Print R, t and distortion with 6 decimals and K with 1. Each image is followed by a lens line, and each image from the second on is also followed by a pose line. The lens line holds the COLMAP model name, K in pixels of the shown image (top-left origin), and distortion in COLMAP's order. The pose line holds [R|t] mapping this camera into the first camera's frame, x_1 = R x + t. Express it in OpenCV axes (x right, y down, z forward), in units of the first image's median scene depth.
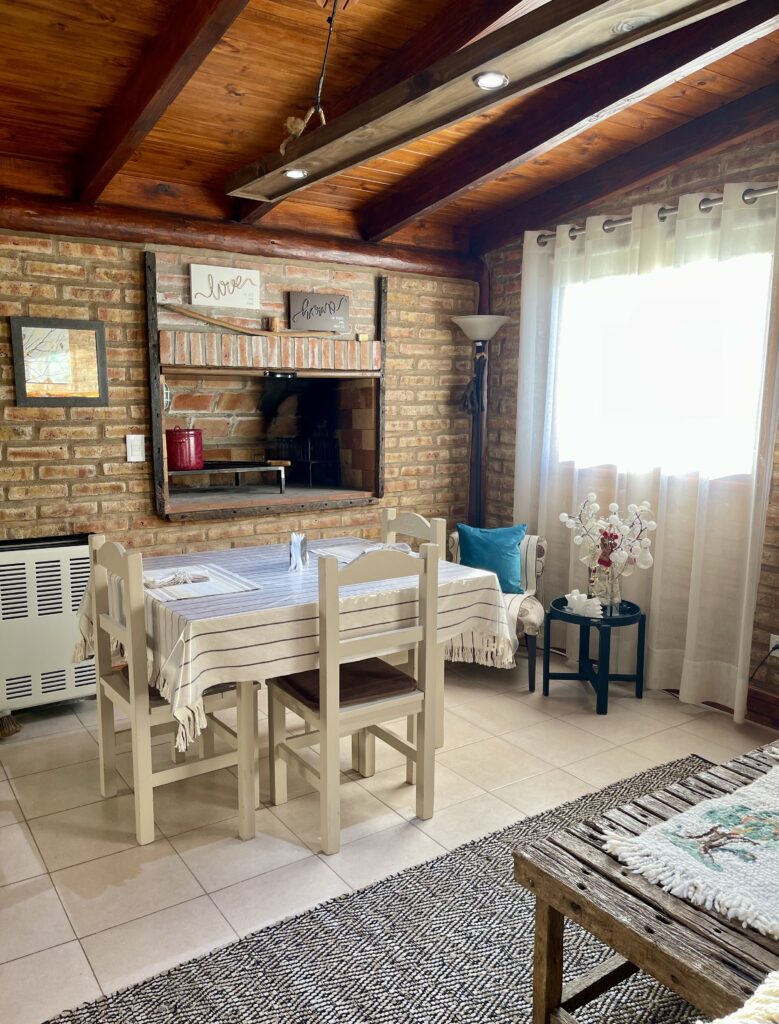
lens RADIAL K [[805.2, 0, 387.2], [0, 805.2, 536.2], [0, 0, 1]] dist [0.053291, -0.056283]
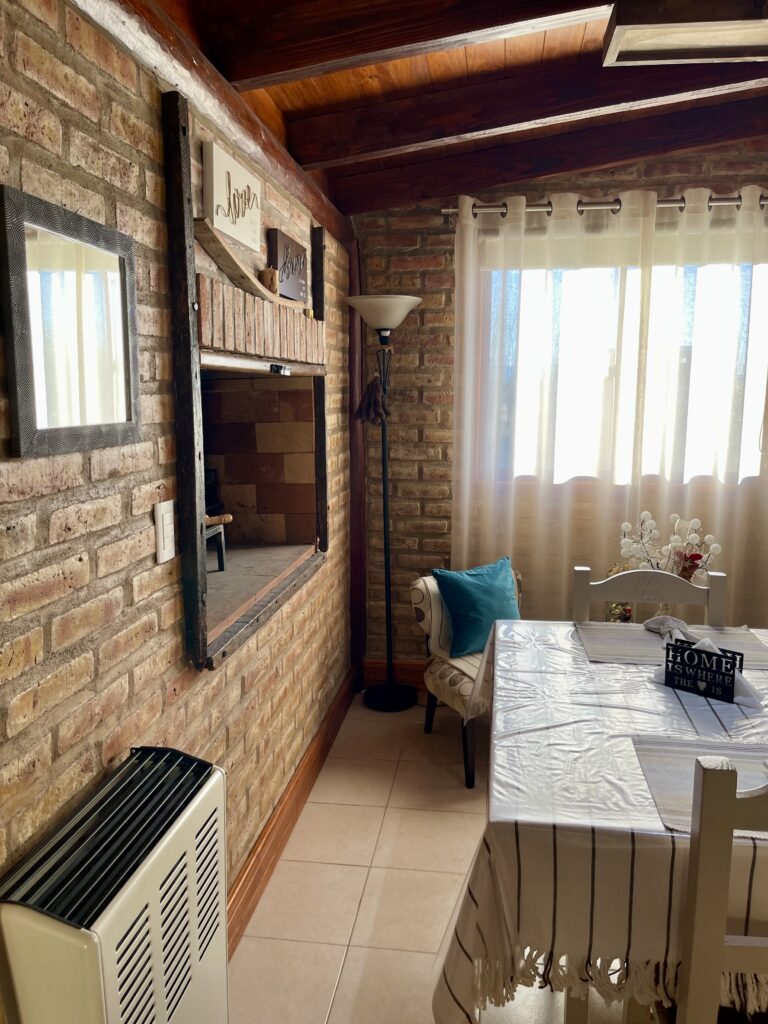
lens RADIAL K [[777.5, 0, 383.7], [0, 777.5, 519.4], [0, 0, 1]] dist [0.074707, -0.099947]
pose [[0.671876, -0.123404, 0.730311, -0.532128], [0.129743, 0.990386, 0.047988, -0.117239], [-0.729212, 0.062511, 0.681427, 0.600809]]
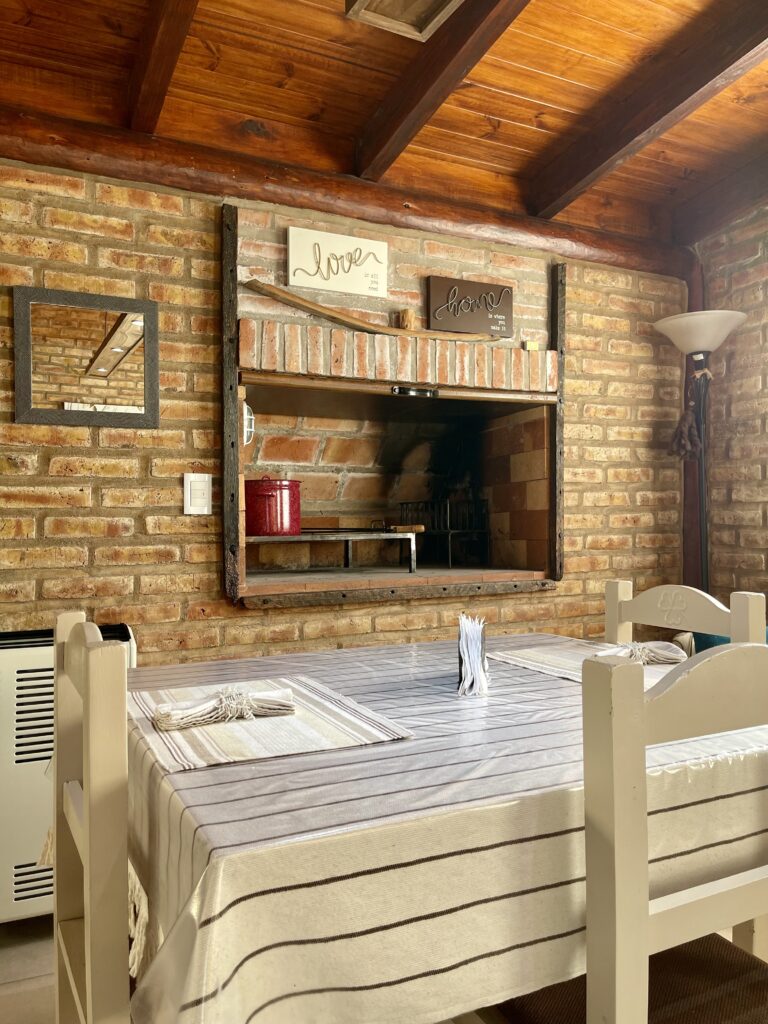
lens RADIAL K [[777.5, 0, 383.7], [0, 777.5, 519.4], [0, 0, 1]] dist [0.074707, -0.099947]
pose [[0.991778, -0.010473, -0.127541, -0.080368], [-0.011084, 0.985869, -0.167151, 0.014370], [0.127489, 0.167191, 0.977647, 0.398407]]
